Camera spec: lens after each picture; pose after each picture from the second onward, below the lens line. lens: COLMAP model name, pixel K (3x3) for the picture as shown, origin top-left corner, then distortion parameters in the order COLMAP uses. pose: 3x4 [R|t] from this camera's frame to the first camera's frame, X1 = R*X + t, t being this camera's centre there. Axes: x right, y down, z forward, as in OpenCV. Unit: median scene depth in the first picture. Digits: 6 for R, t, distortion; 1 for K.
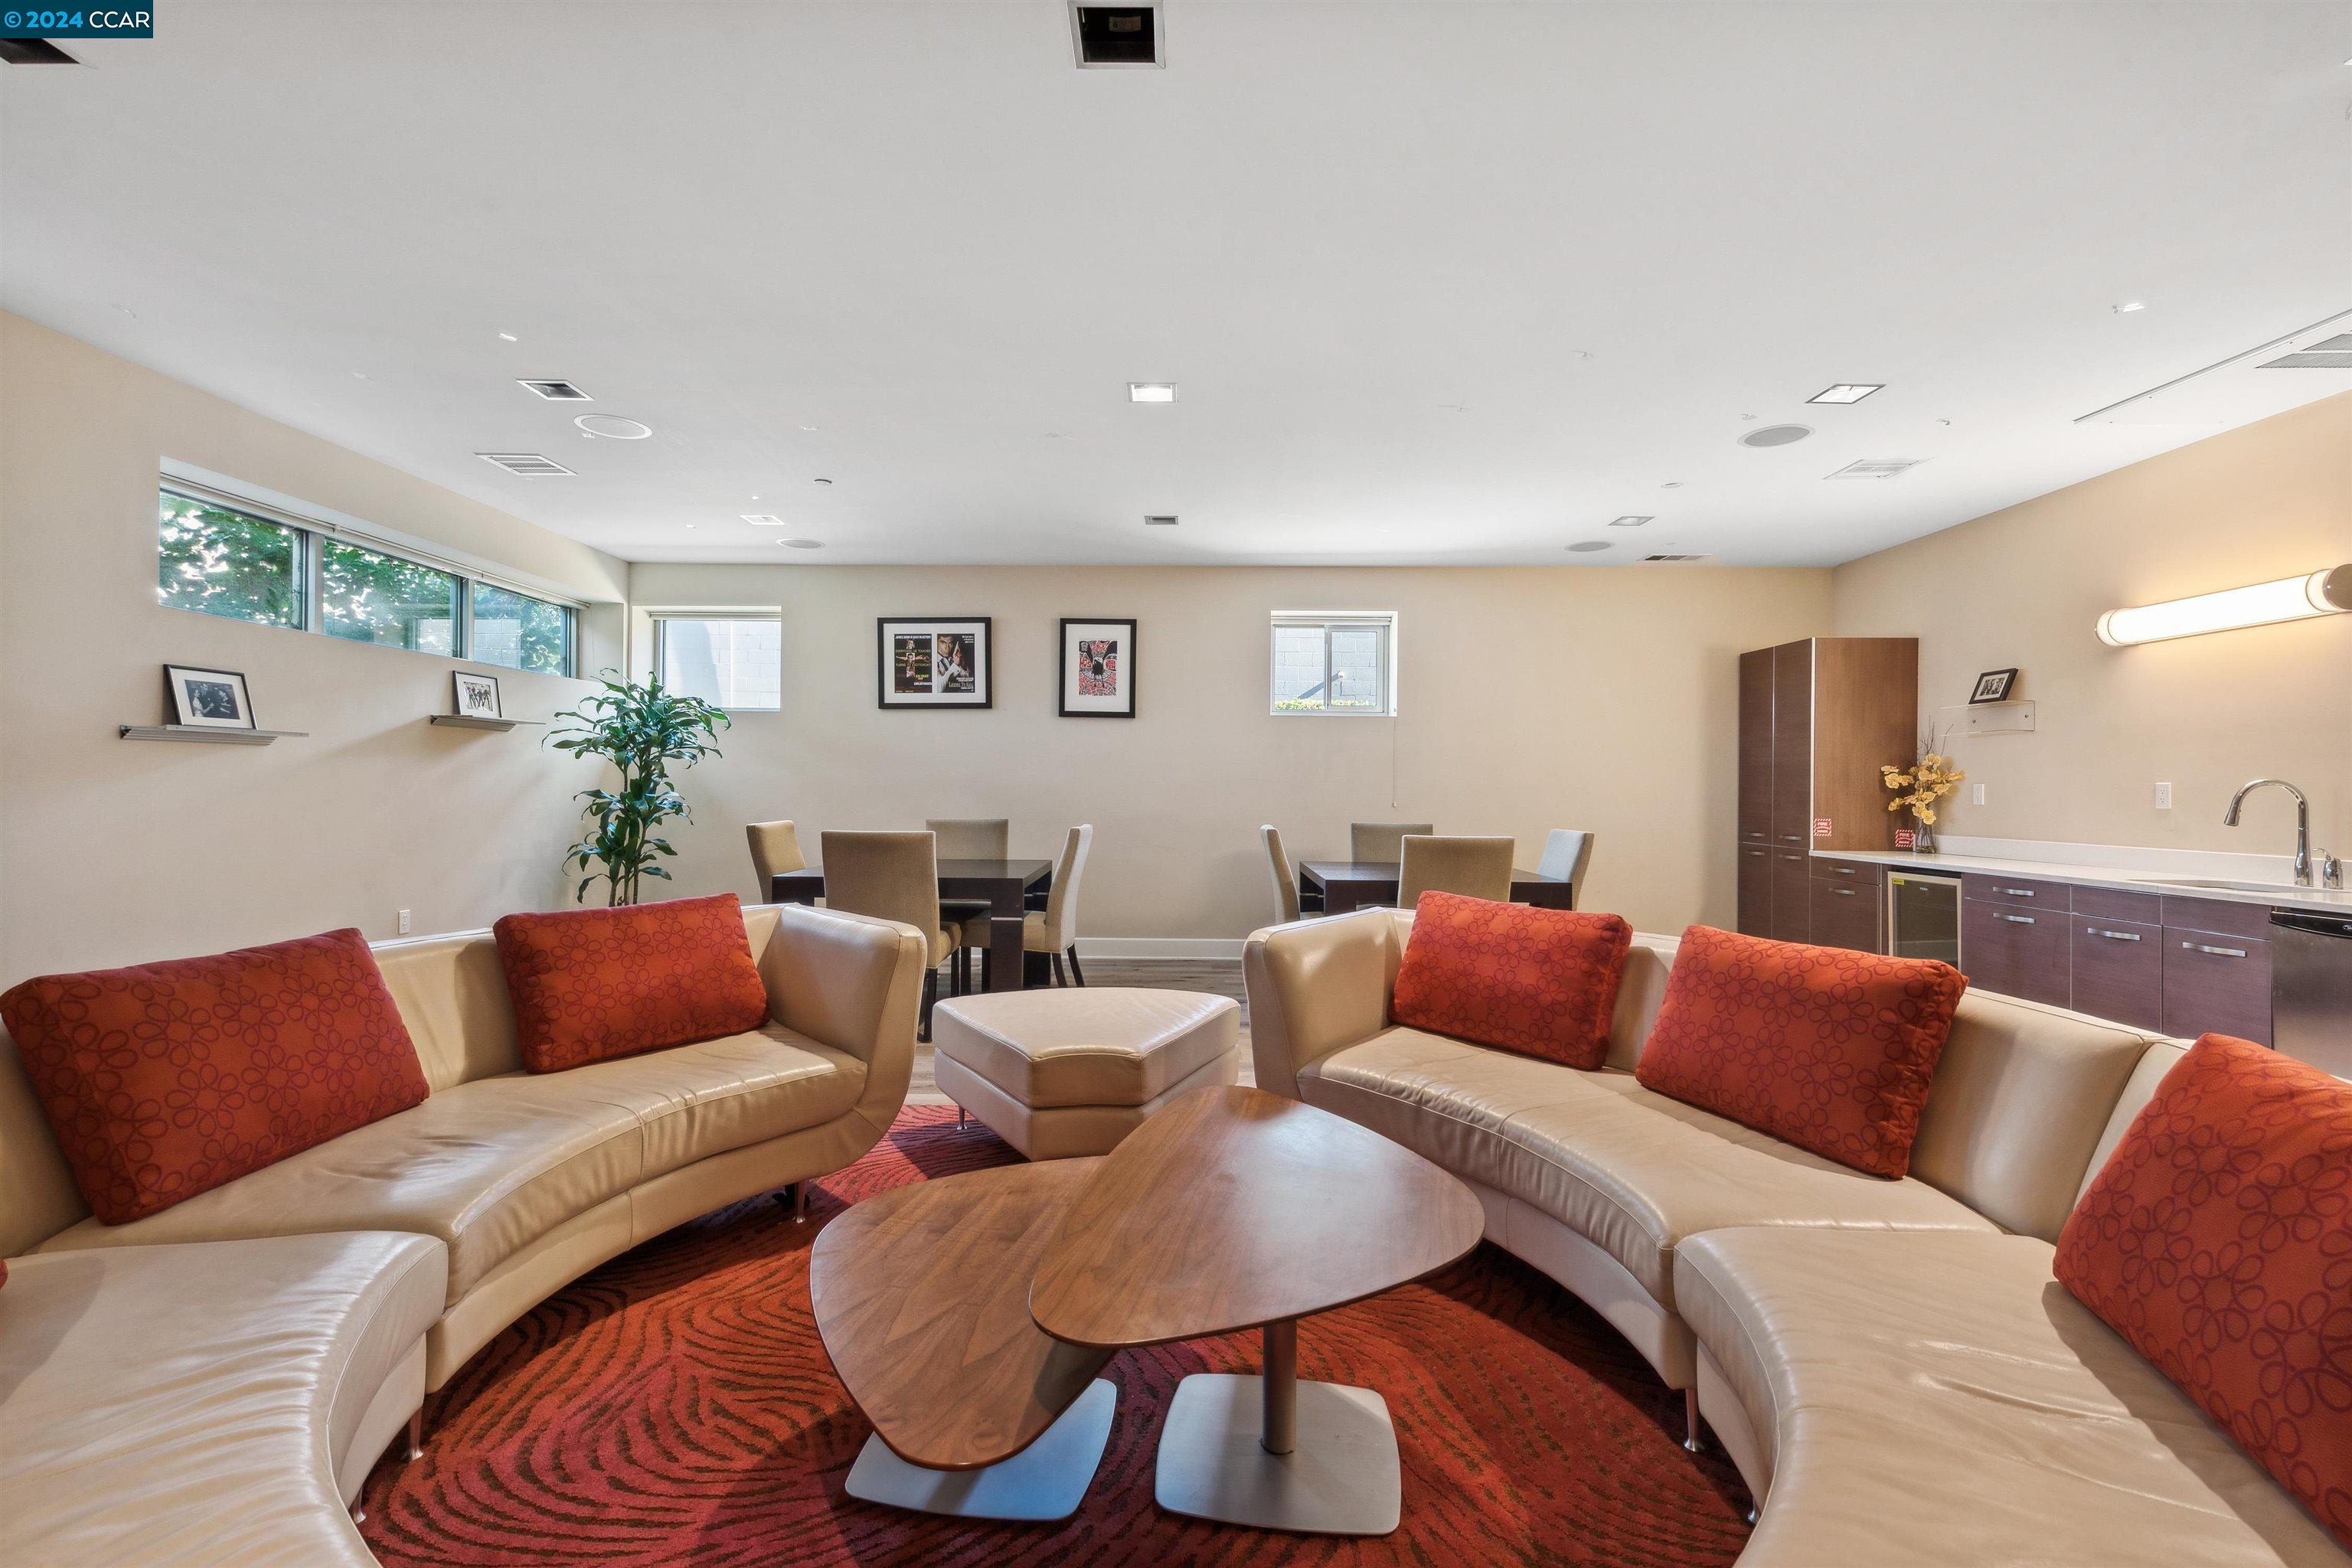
lens RADIAL K [[1026.2, 0, 1176.0], [0, 1026.2, 784.0], [0, 0, 1]] dist [-0.000039, 0.000013]
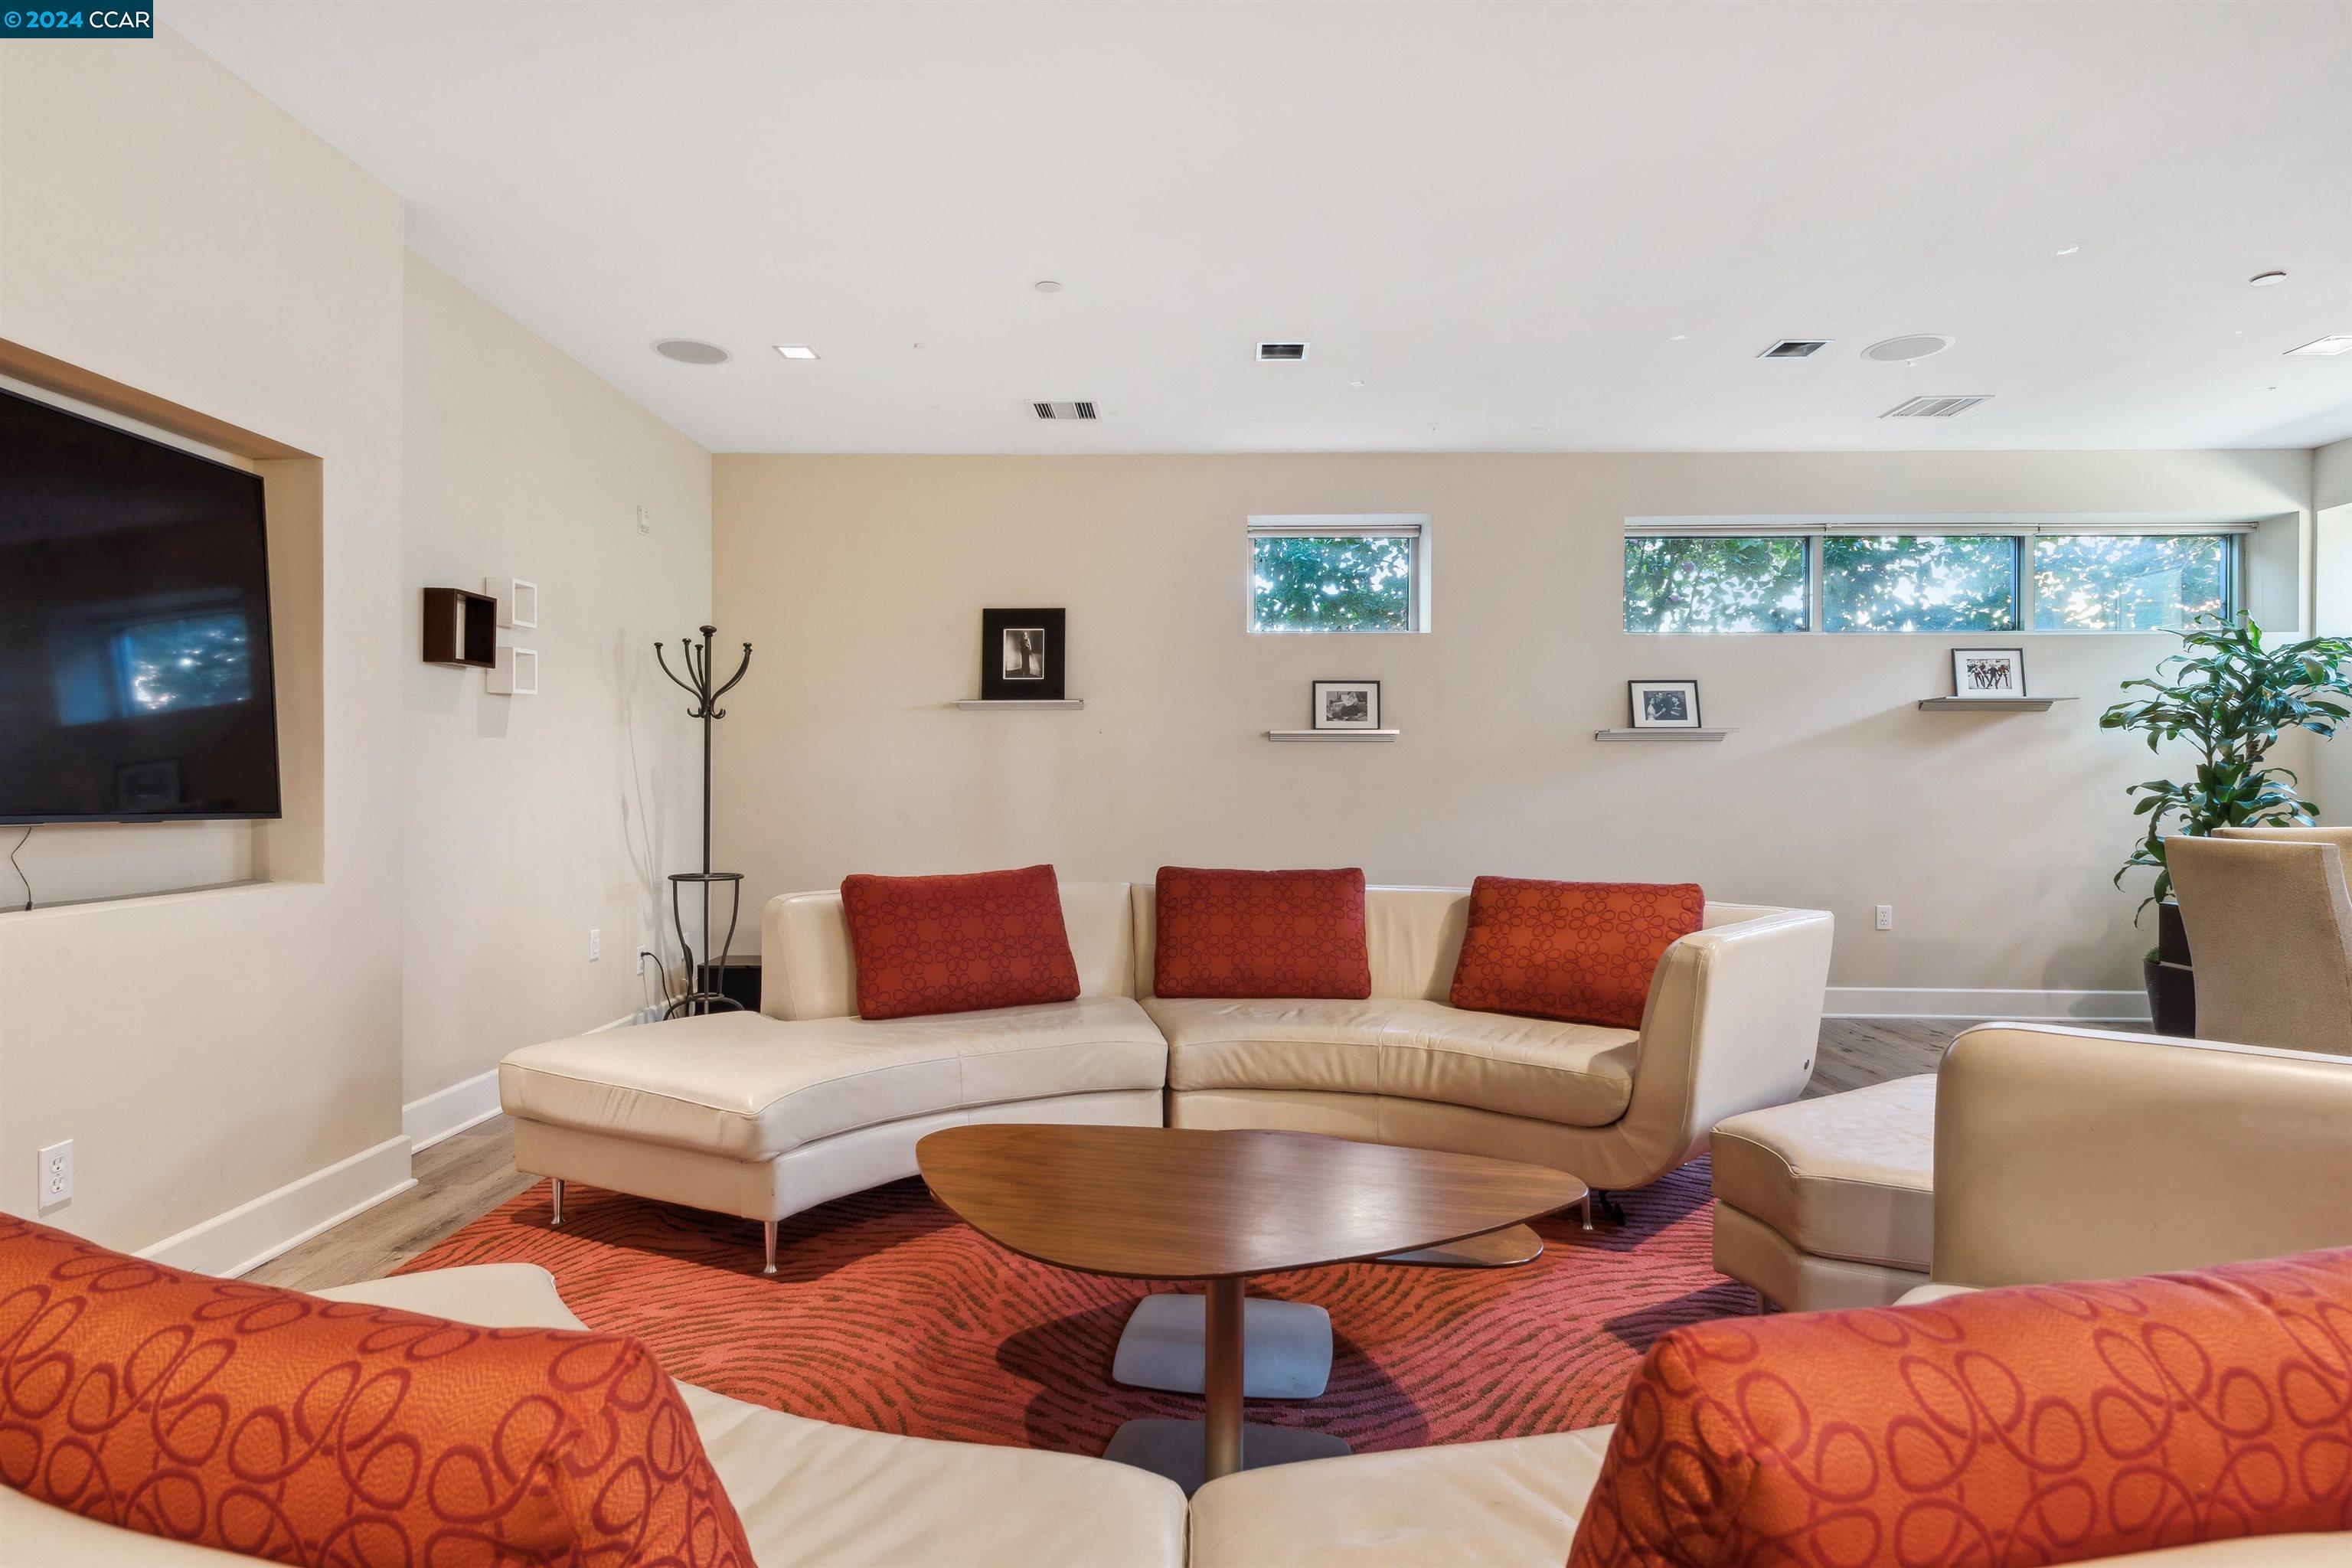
lens RADIAL K [[1255.8, 0, 1176.0], [0, 1255.8, 784.0], [0, 0, 1]] dist [0.000584, -0.000105]
pose [[-0.016337, -0.005471, -0.999852, 0.535815], [0.001847, 0.999983, -0.005502, 0.017527], [0.999865, -0.001936, -0.016326, 0.434919]]
